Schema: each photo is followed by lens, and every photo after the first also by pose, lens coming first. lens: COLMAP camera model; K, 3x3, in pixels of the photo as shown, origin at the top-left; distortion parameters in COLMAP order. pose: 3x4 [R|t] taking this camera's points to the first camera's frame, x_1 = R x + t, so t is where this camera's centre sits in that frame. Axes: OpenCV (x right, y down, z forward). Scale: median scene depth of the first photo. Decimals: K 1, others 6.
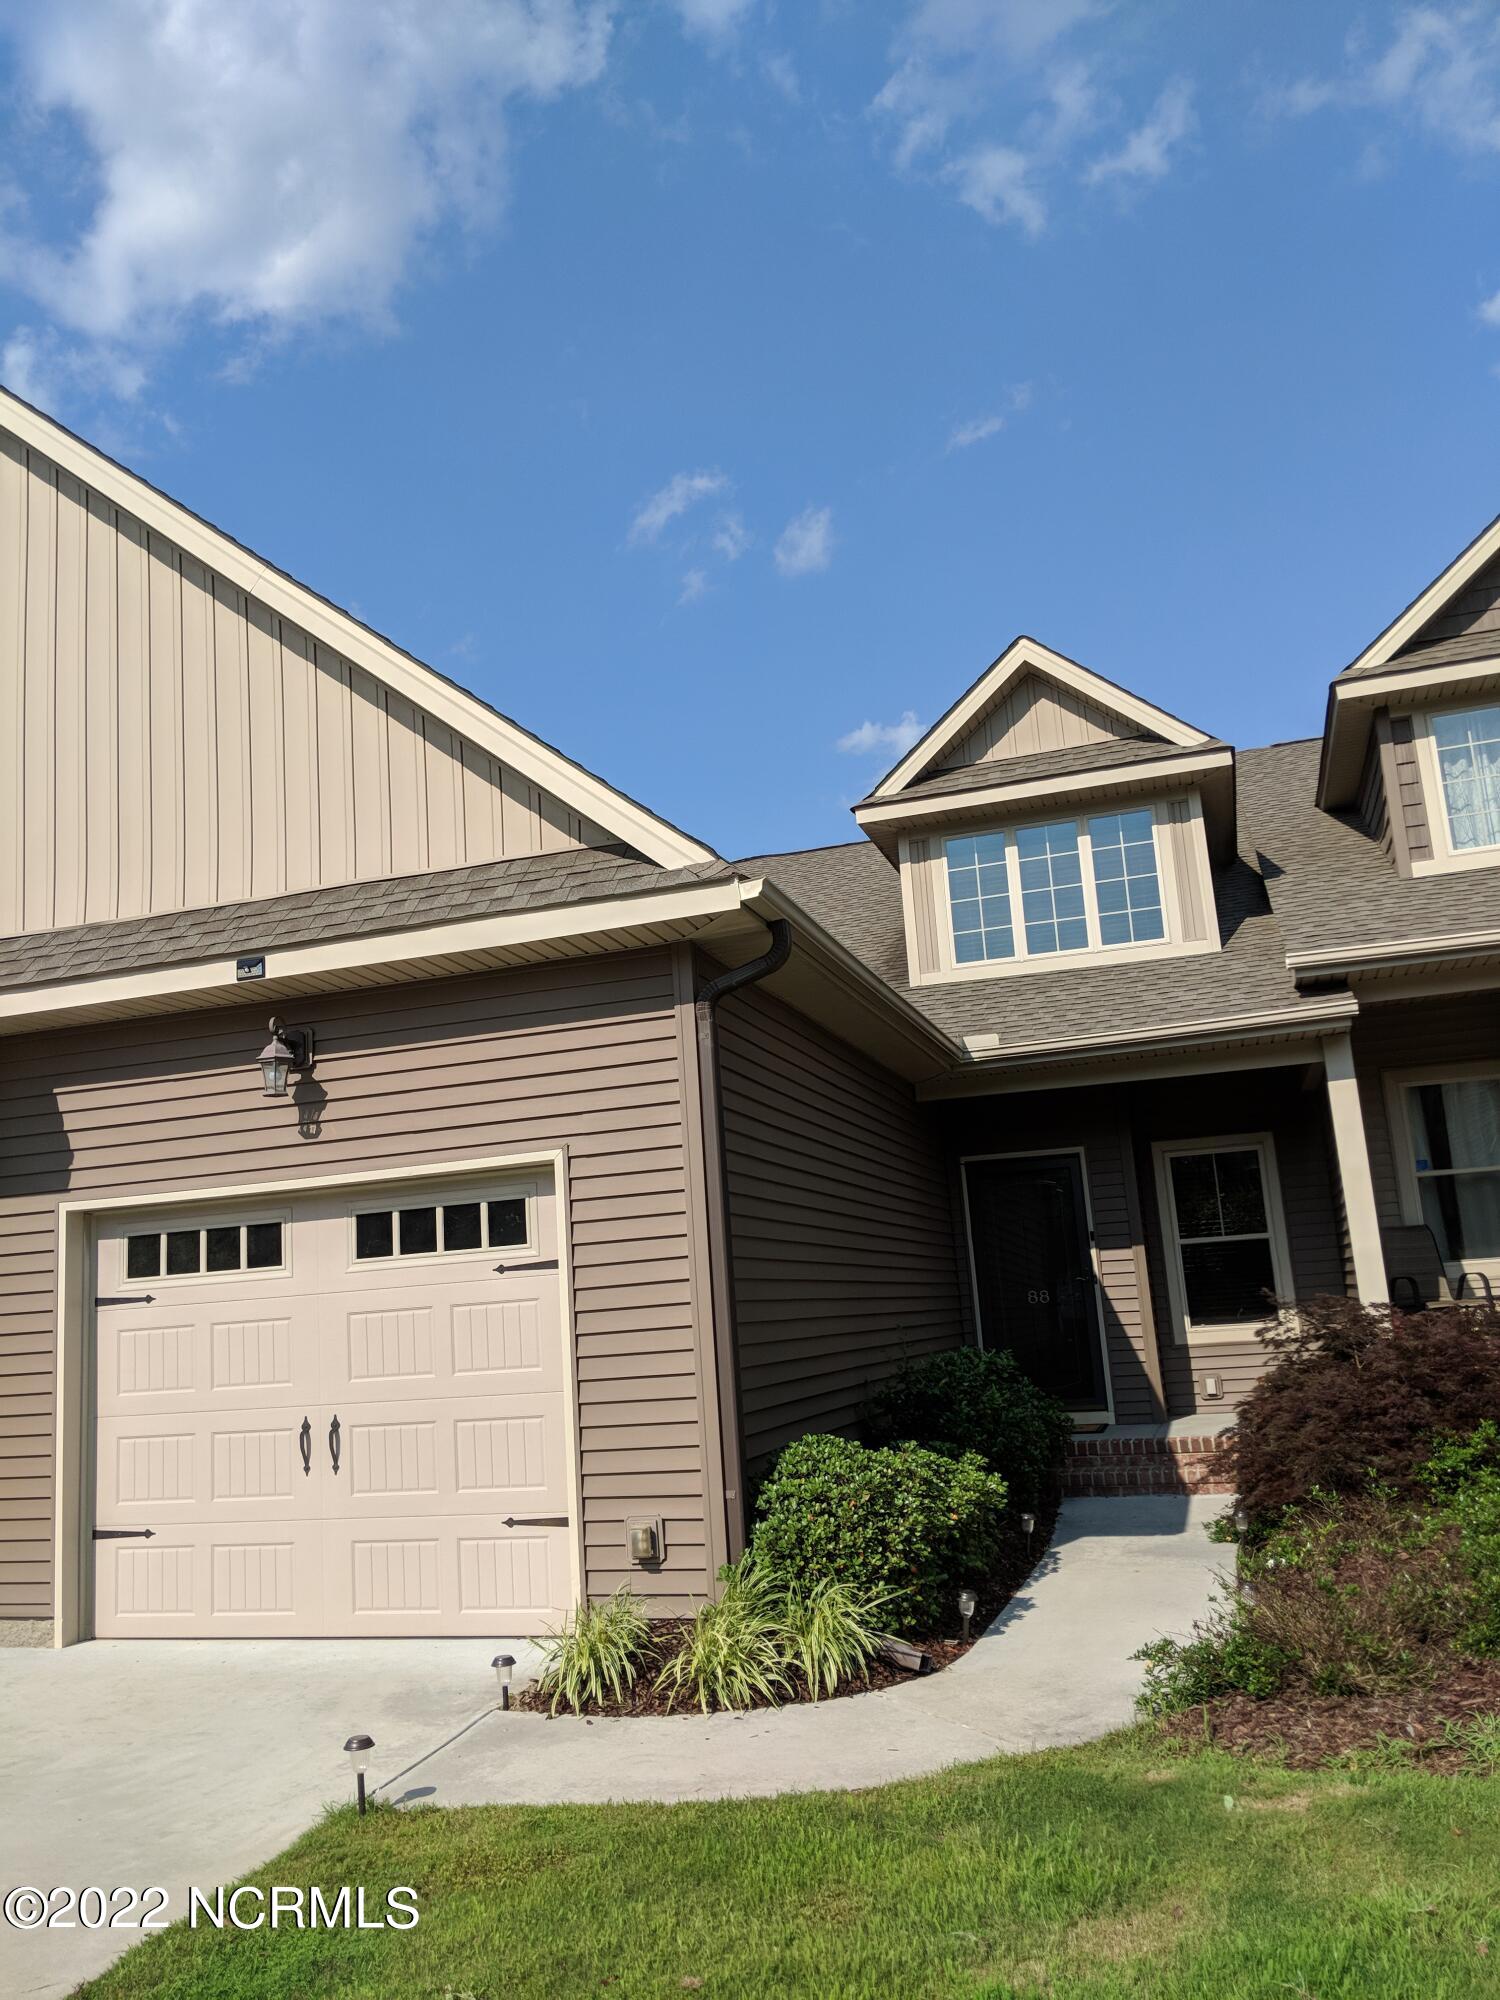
lens RADIAL K [[1611.5, 0, 667.1], [0, 1611.5, 1004.3], [0, 0, 1]] dist [0.126082, -0.282957]
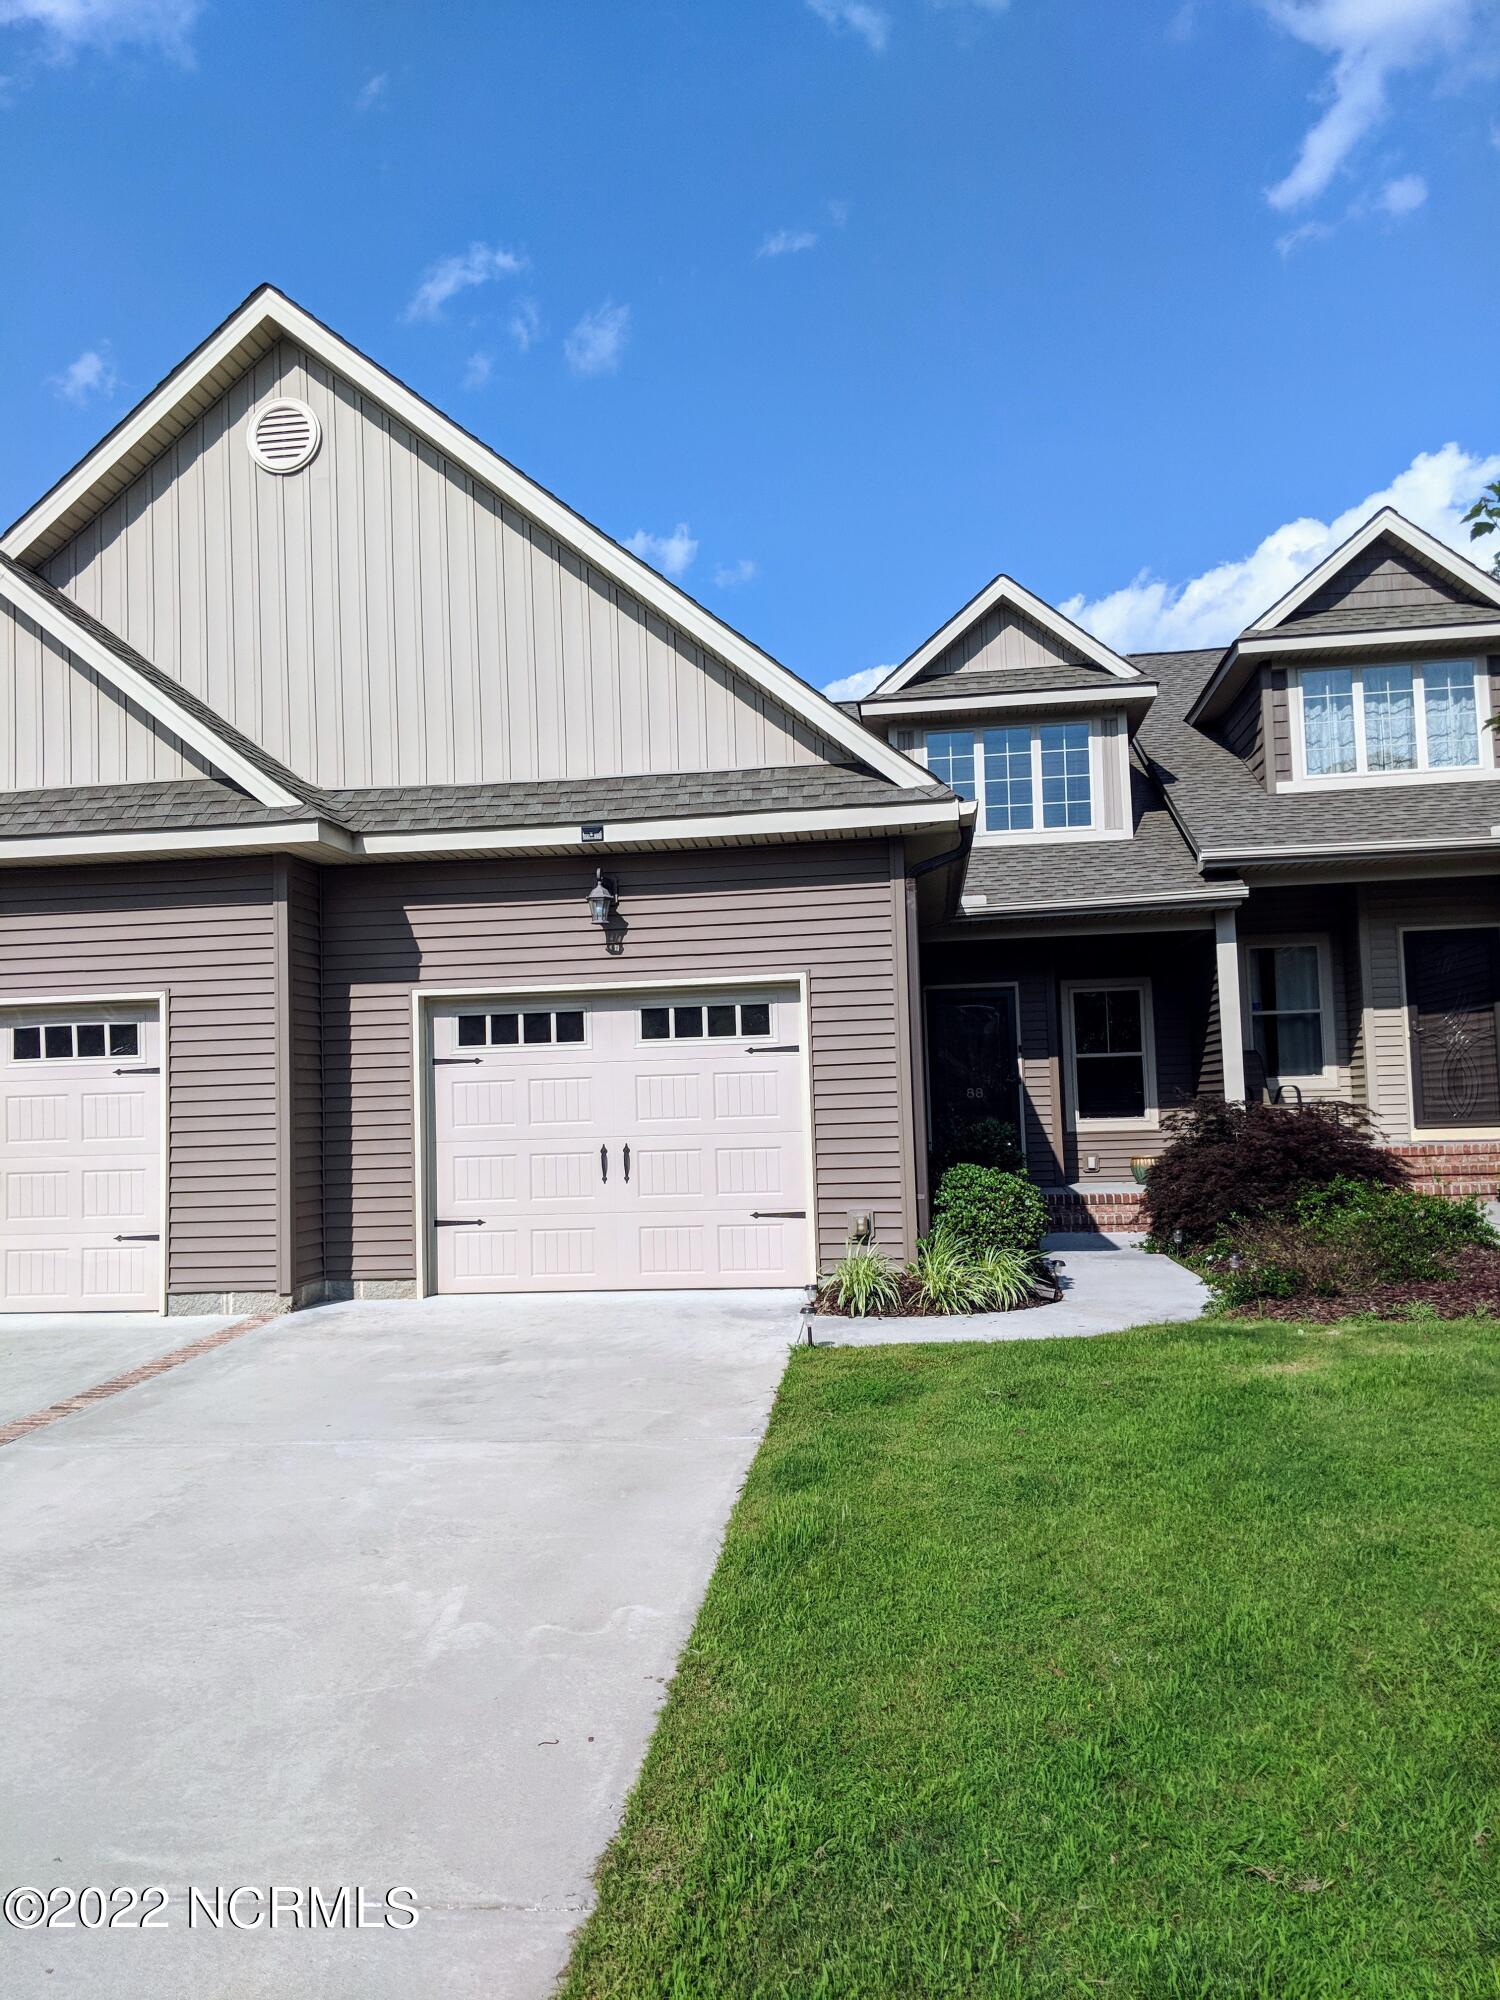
lens RADIAL K [[1803.4, 0, 596.6], [0, 1803.4, 1001.1], [0, 0, 1]] dist [0.227057, -0.524059]
pose [[0.977975, 0.046358, 0.203508, -0.426868], [-0.069100, 0.991951, 0.106107, -0.033622], [-0.196951, -0.117833, 0.973307, -0.419237]]
